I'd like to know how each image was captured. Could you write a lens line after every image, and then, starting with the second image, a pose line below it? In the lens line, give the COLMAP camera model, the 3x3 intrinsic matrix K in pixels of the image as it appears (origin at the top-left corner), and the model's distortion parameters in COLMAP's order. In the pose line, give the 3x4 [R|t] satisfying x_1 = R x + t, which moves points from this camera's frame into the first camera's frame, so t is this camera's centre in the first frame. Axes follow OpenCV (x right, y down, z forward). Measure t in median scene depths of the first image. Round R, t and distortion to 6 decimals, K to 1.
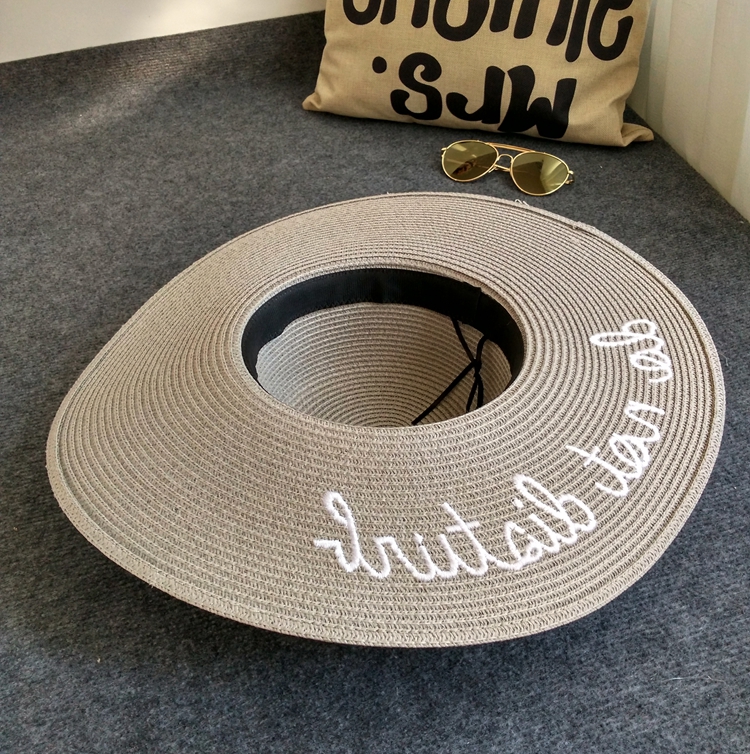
lens RADIAL K [[849.0, 0, 378.2], [0, 849.0, 352.5], [0, 0, 1]] dist [0.128338, -0.344194]
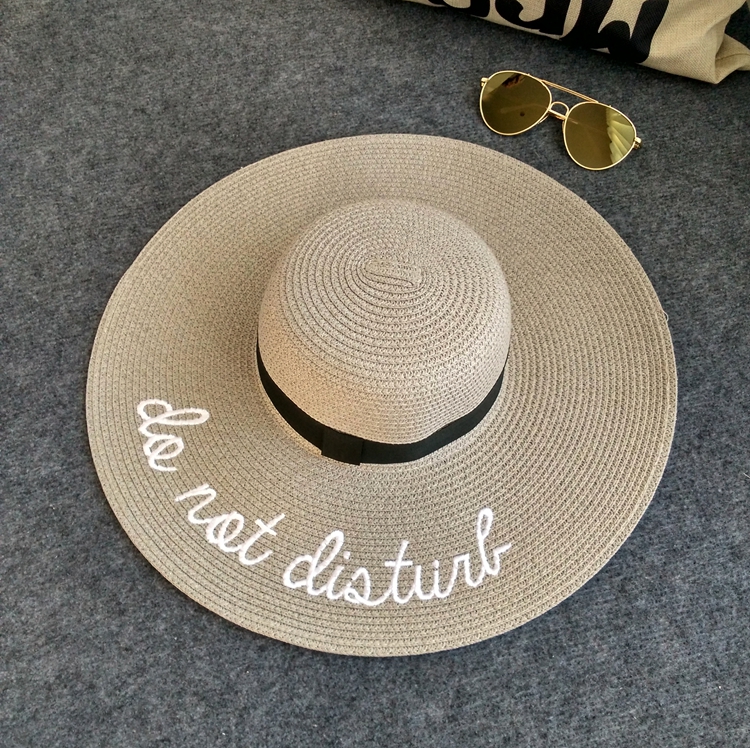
lens RADIAL K [[844.5, 0, 379.9], [0, 844.5, 372.2], [0, 0, 1]] dist [0.128338, -0.344194]
pose [[0.996455, 0.074151, -0.039741, 0.035538], [-0.049465, 0.898494, 0.436191, -0.360714], [0.068050, -0.432679, 0.898976, 0.185977]]
